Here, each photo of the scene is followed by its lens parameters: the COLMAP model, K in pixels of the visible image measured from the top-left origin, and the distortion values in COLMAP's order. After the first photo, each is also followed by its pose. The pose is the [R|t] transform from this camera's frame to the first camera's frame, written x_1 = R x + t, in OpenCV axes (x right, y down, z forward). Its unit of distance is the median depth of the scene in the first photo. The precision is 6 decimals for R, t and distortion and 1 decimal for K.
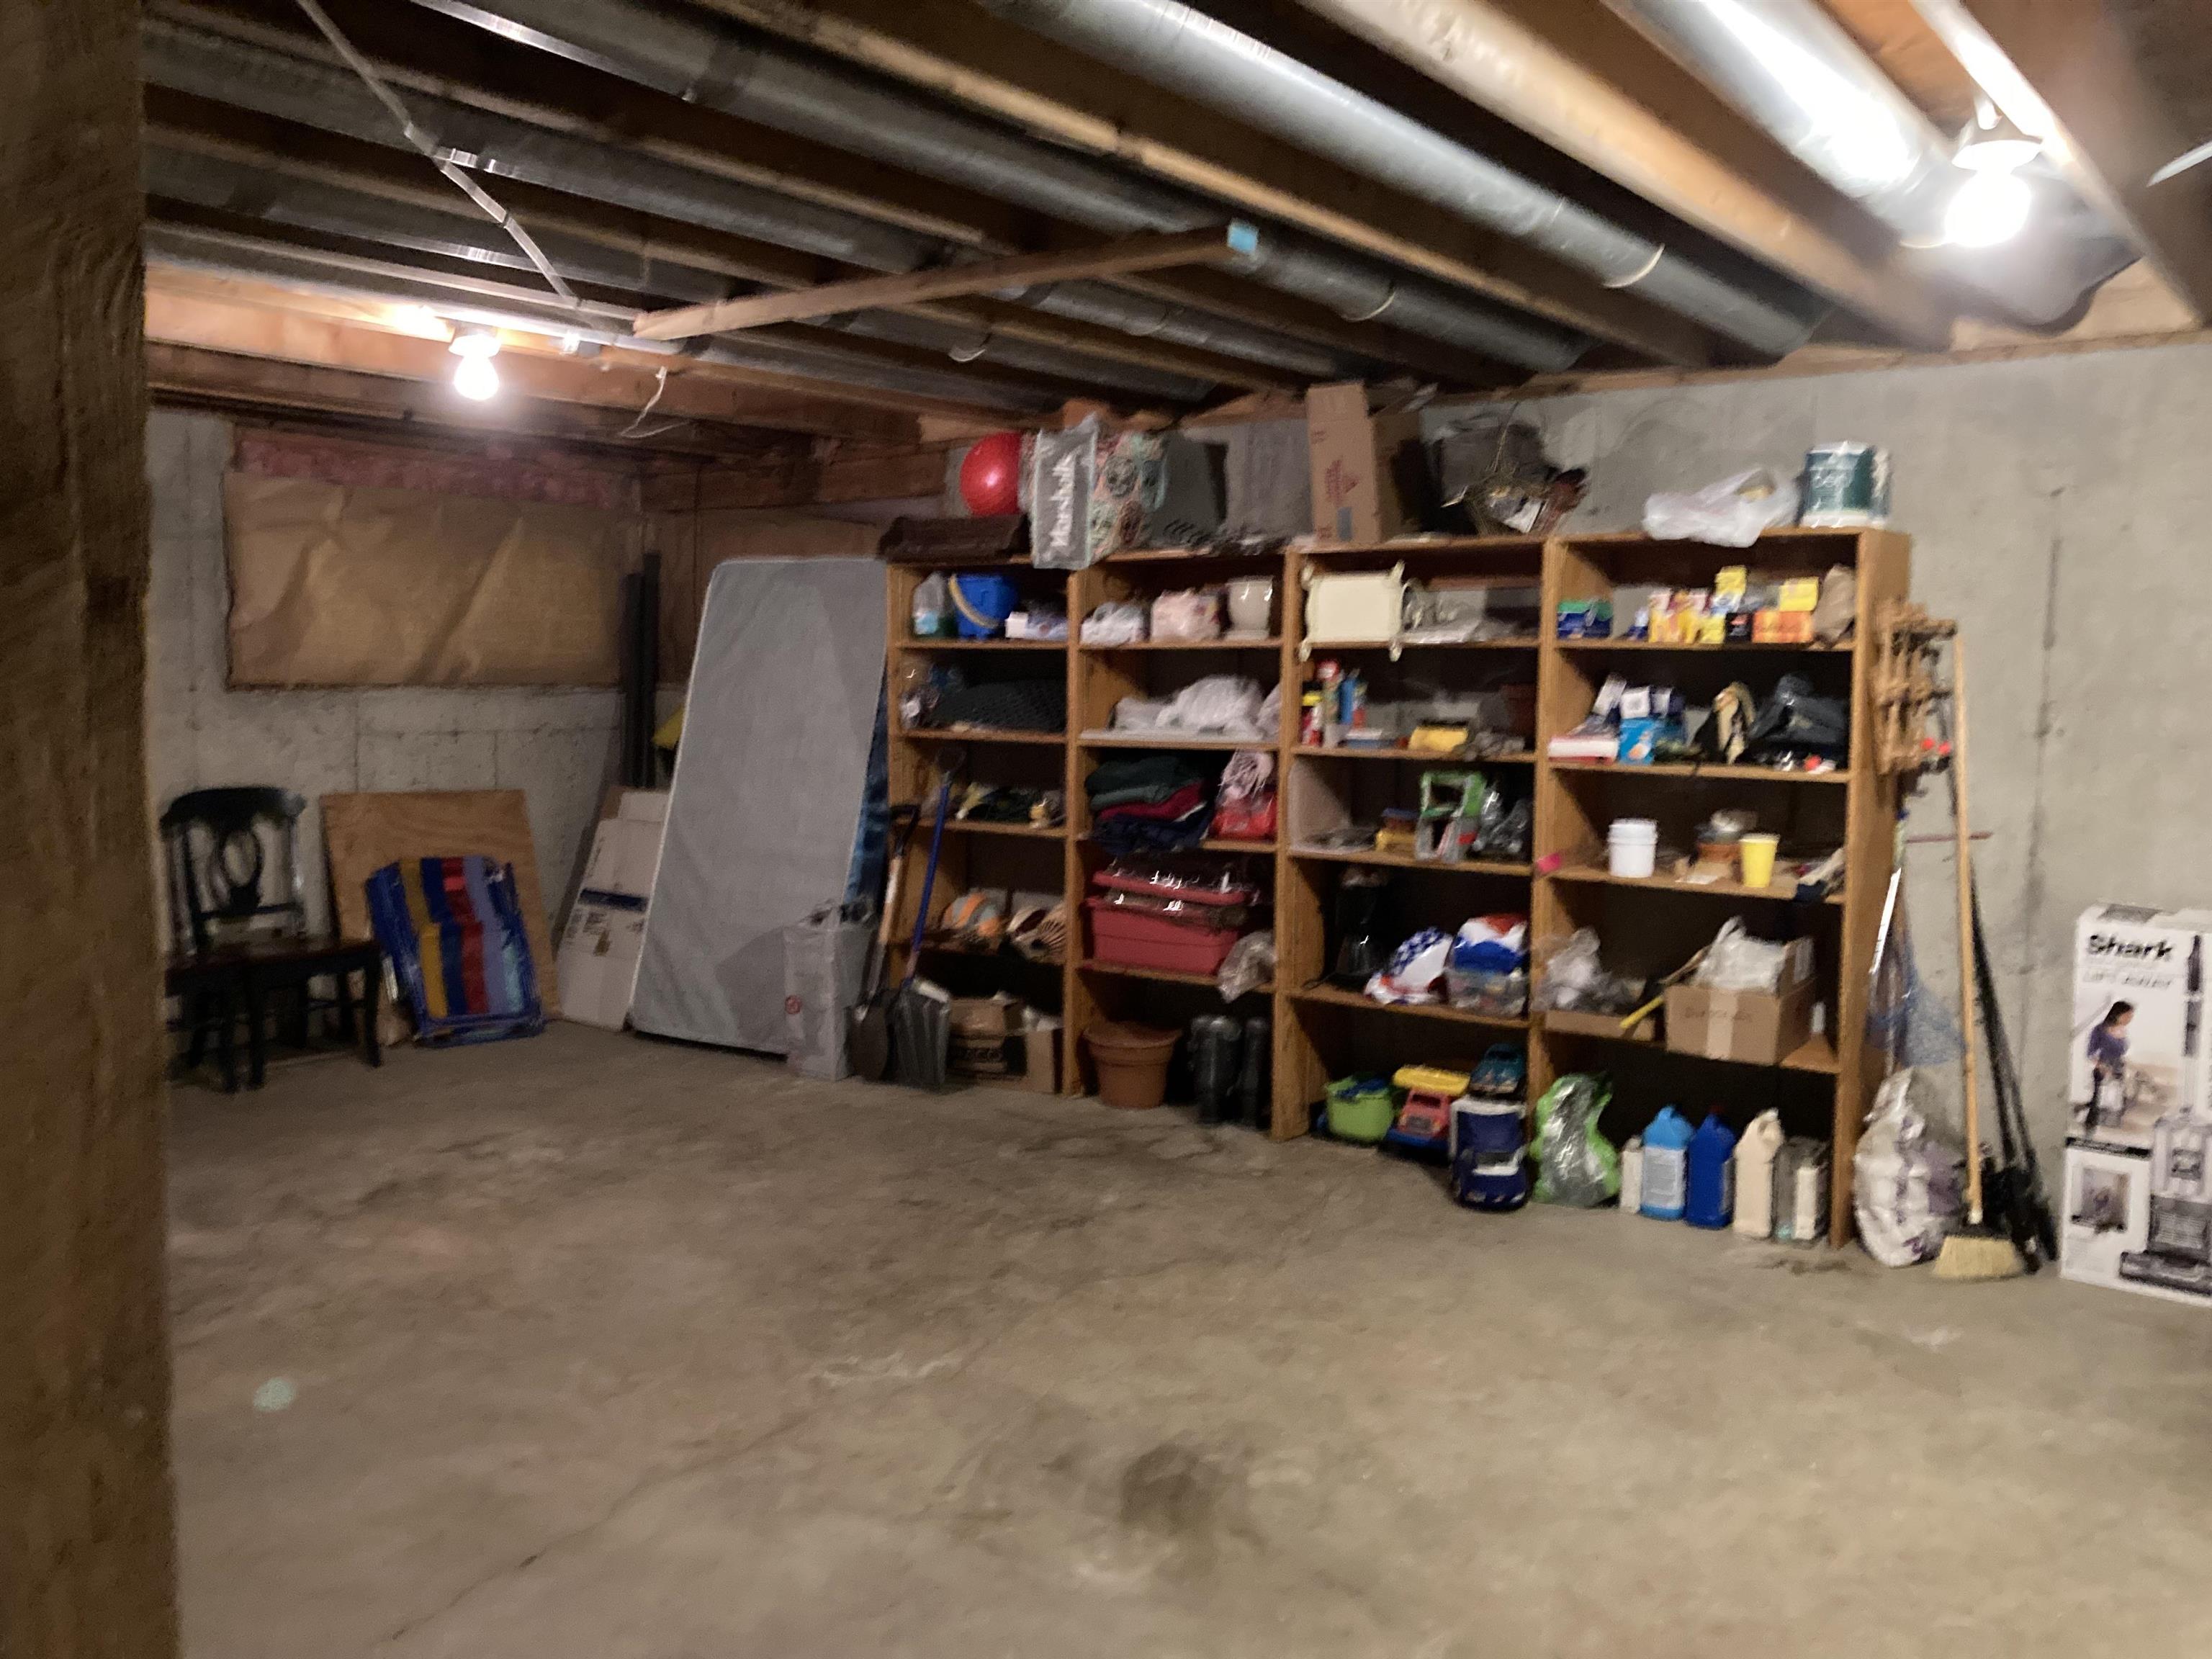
lens RADIAL K [[1801.0, 0, 1096.3], [0, 1801.0, 822.9], [0, 0, 1]] dist [0.039946, -0.056896]
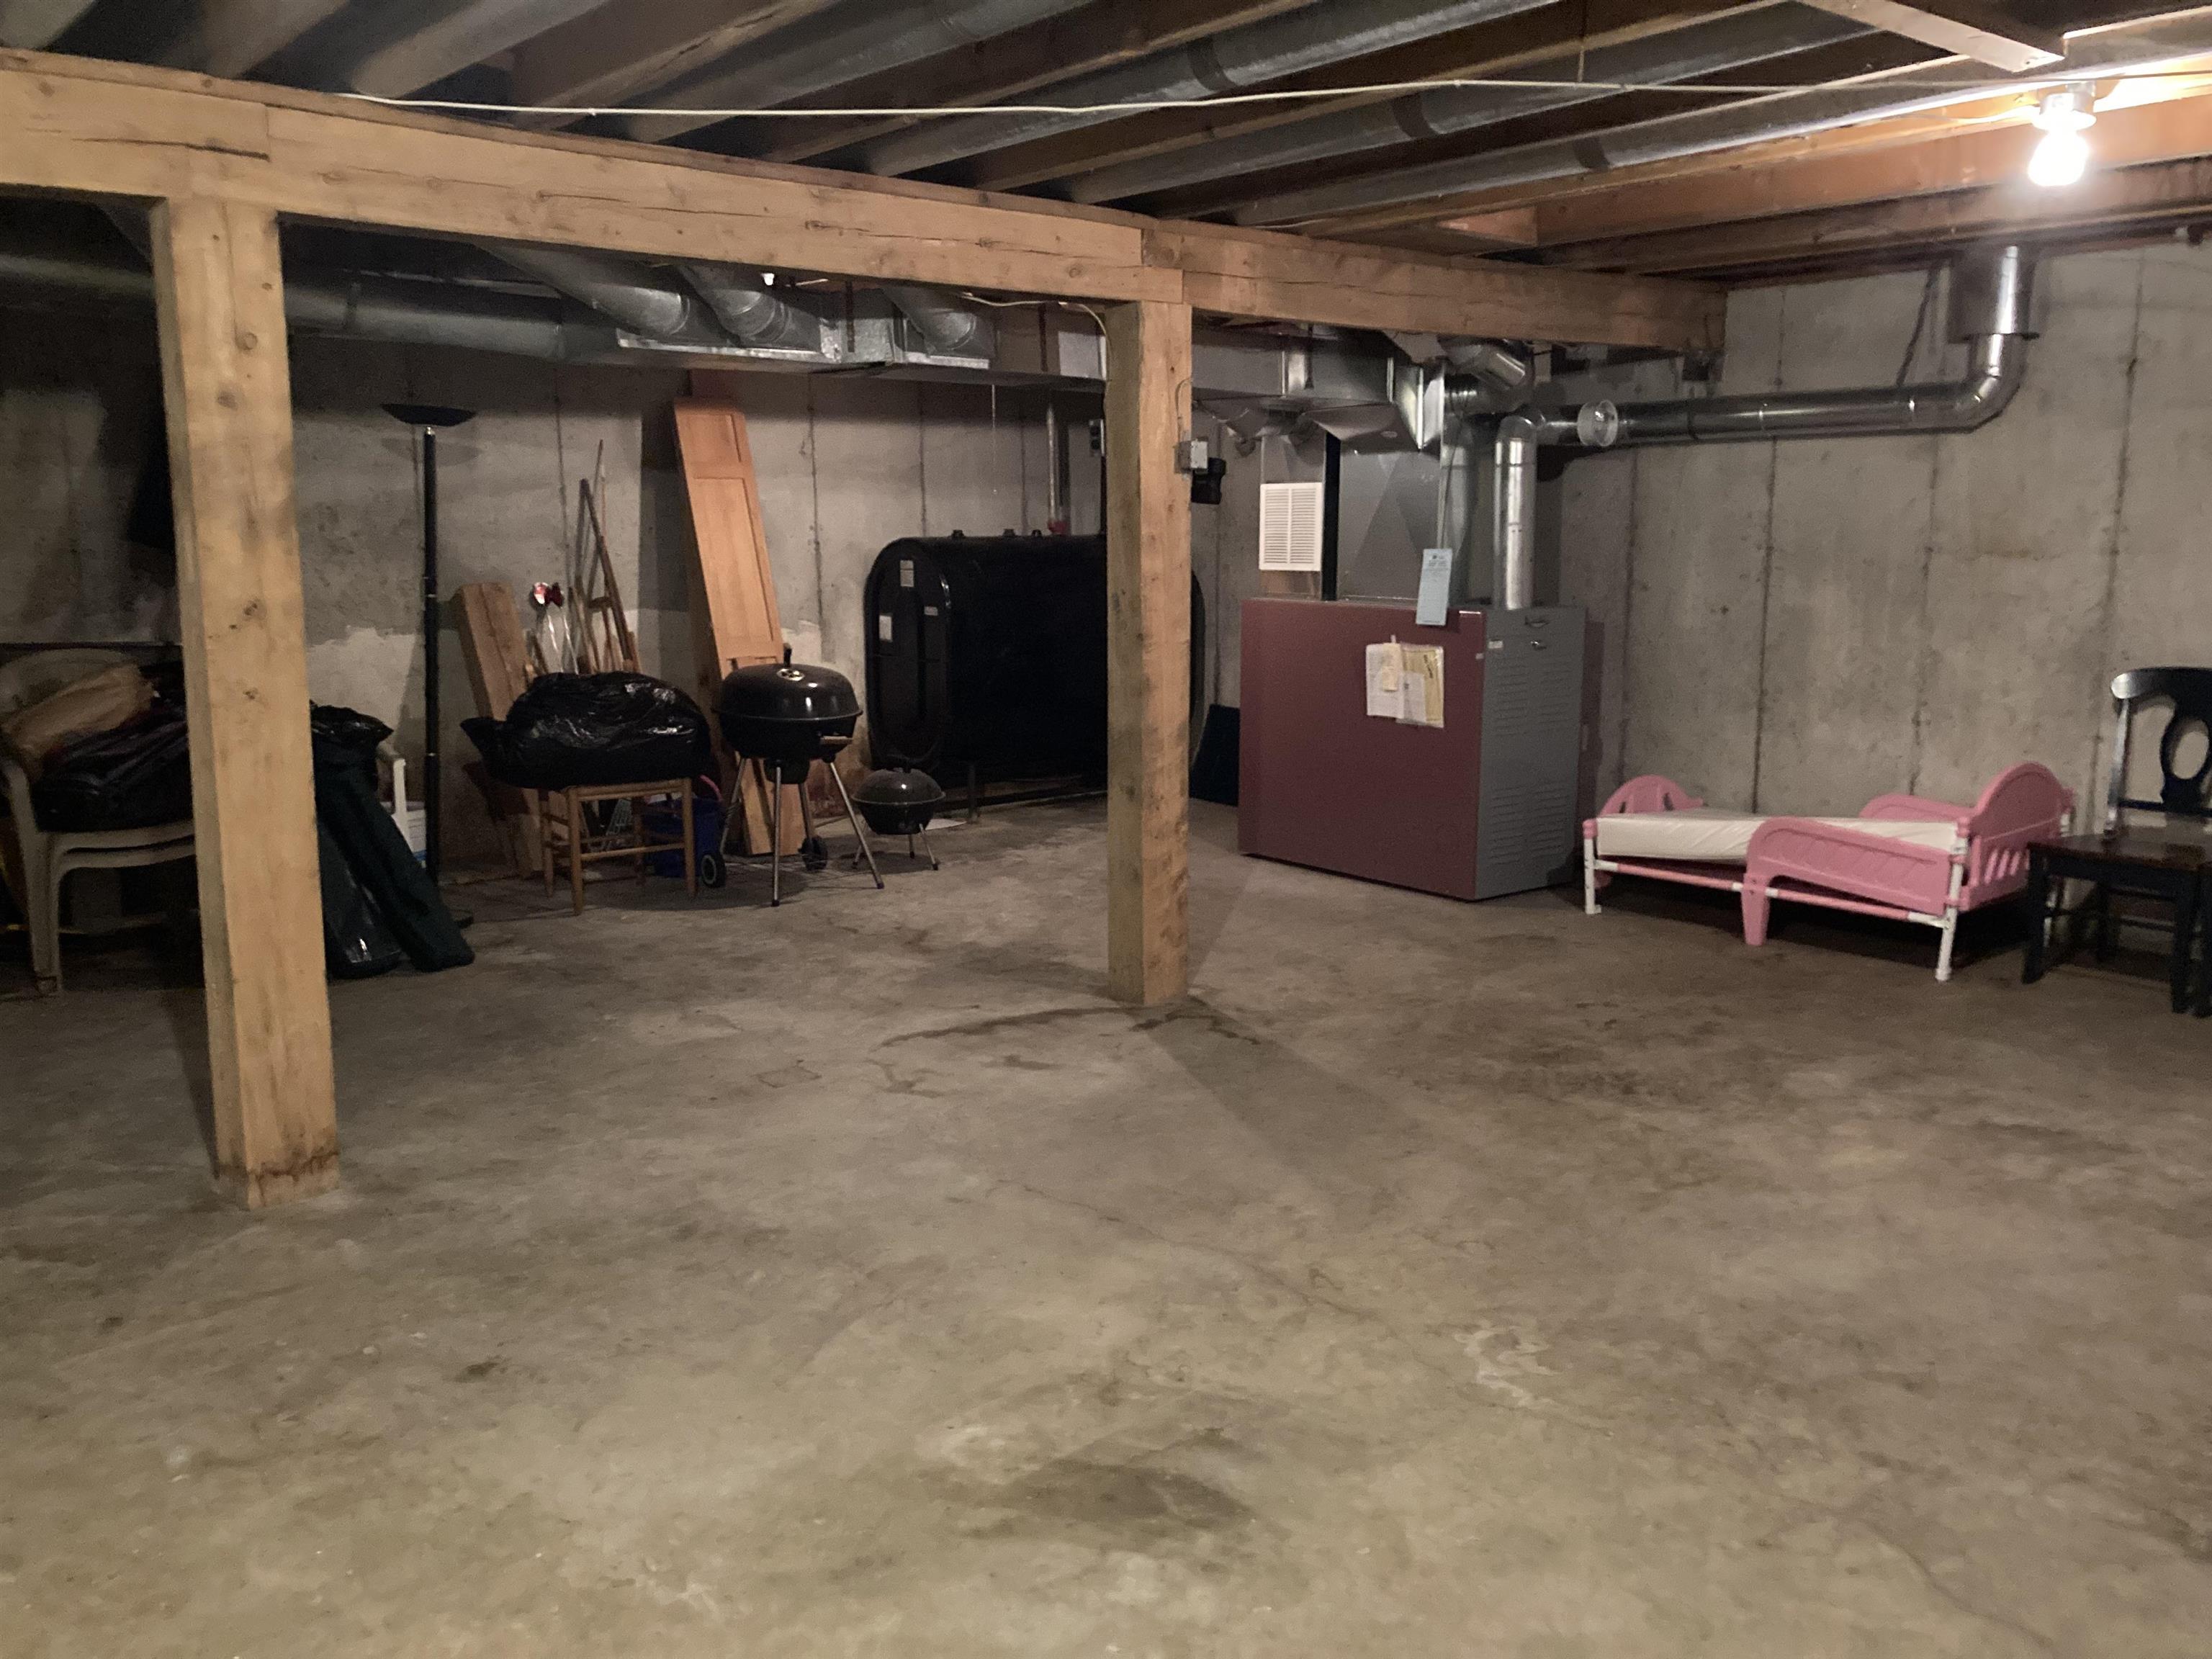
lens RADIAL K [[1801.0, 0, 1096.3], [0, 1801.0, 822.9], [0, 0, 1]] dist [0.039946, -0.056896]
pose [[-0.221147, 0.152671, -0.963216, 0.687282], [-0.091785, 0.980028, 0.176409, -0.069133], [0.970912, 0.127421, -0.202718, 0.962645]]
